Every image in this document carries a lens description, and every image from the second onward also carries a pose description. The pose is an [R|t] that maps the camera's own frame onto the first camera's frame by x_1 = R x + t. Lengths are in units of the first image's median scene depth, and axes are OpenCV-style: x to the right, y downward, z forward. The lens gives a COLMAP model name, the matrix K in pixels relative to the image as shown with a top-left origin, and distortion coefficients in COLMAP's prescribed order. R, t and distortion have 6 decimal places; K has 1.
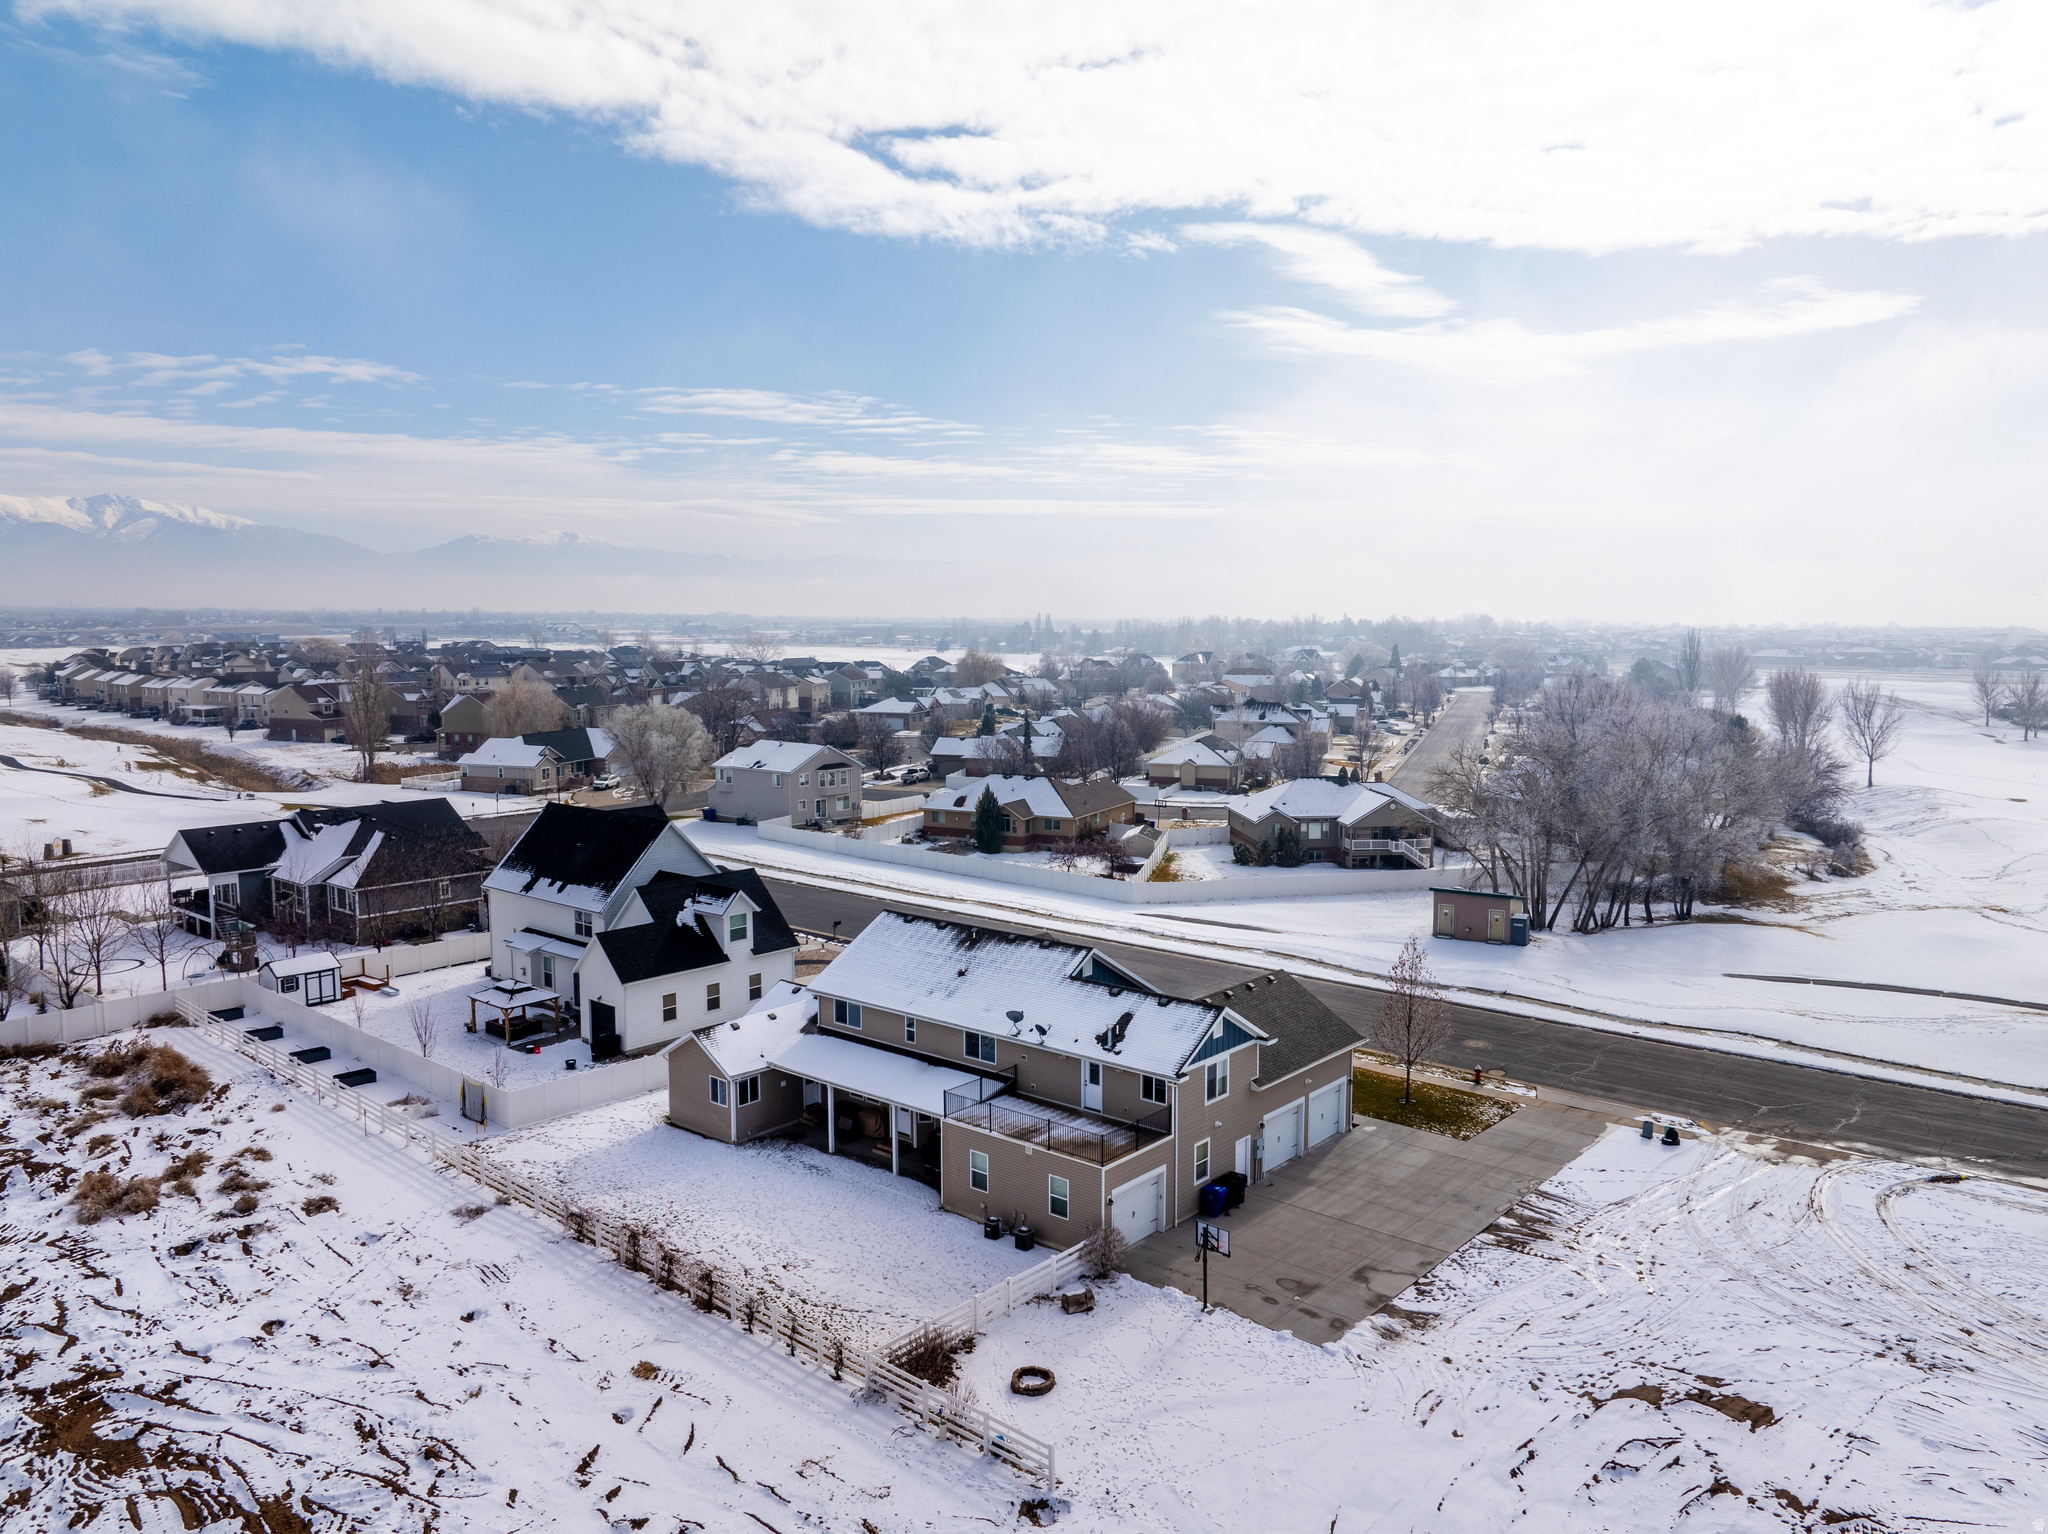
lens RADIAL K [[1459.7, 0, 1024.0], [0, 1459.7, 767.0], [0, 0, 1]] dist [-0.042340, 0.002850]
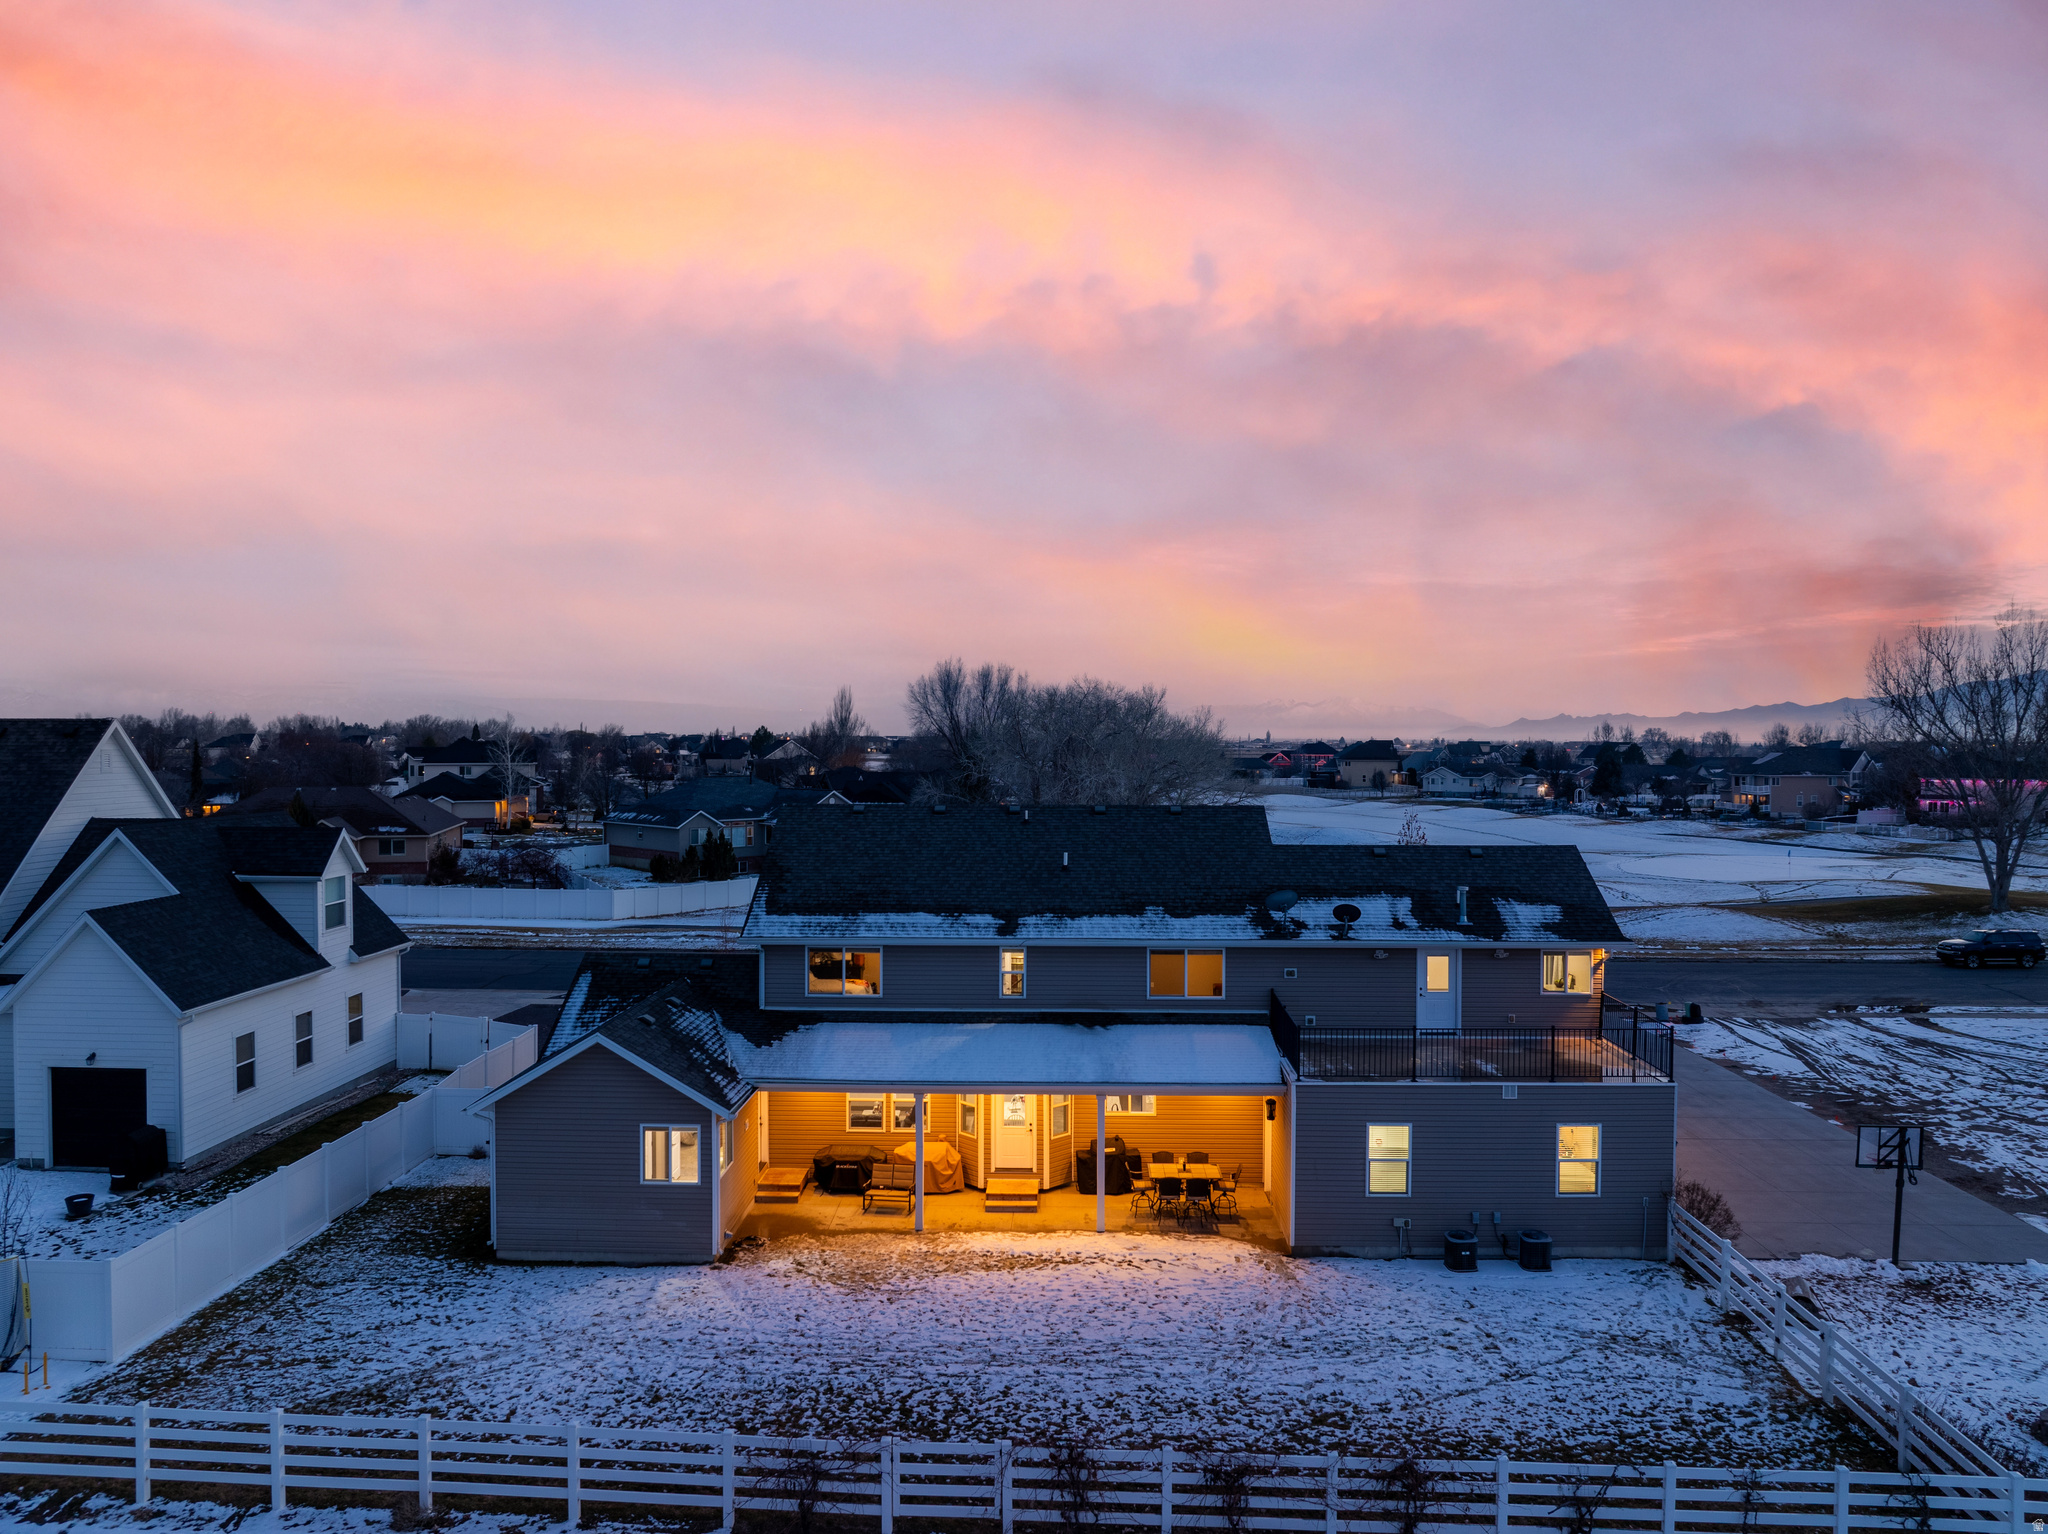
lens RADIAL K [[1441.0, 0, 1024.0], [0, 1441.0, 767.0], [0, 0, 1]] dist [-0.038405, 0.000575]
pose [[0.778278, -0.007456, 0.627876, -0.413649], [0.056986, 0.996642, -0.058801, 0.135019], [-0.625329, 0.081544, 0.776089, 0.572147]]
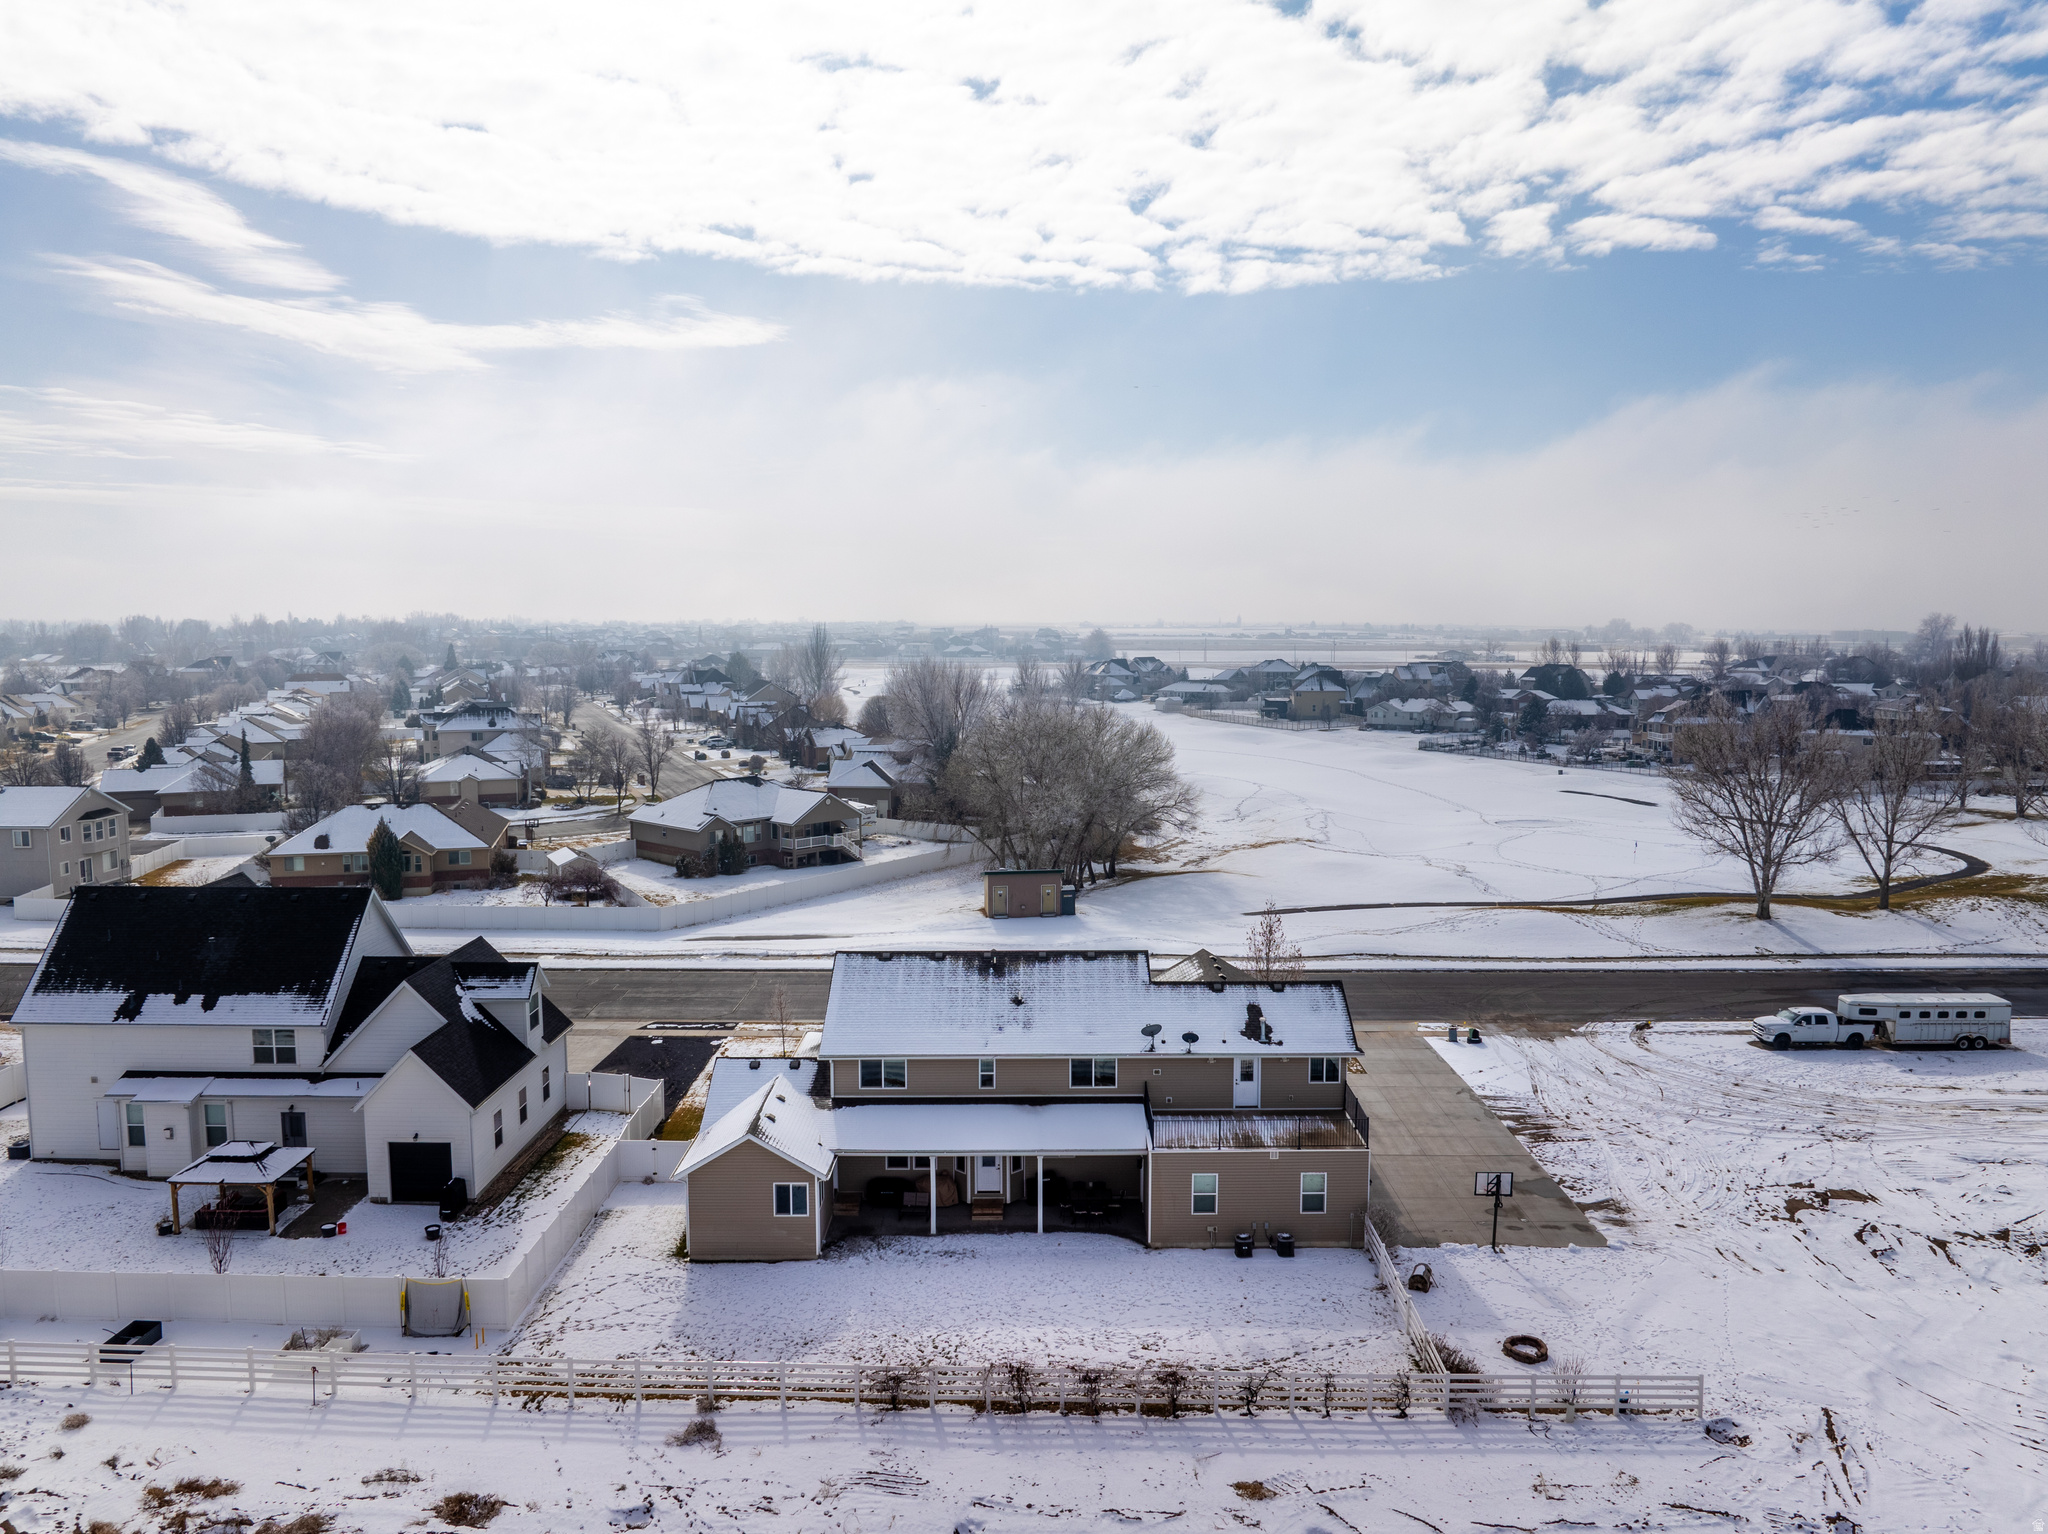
lens RADIAL K [[1473.6, 0, 1024.0], [0, 1473.6, 767.0], [0, 0, 1]] dist [-0.044227, 0.003491]
pose [[0.764146, -0.068152, 0.641433, -0.622886], [0.068051, 0.997371, 0.024901, -0.027007], [-0.641444, 0.024622, 0.766775, 0.293779]]
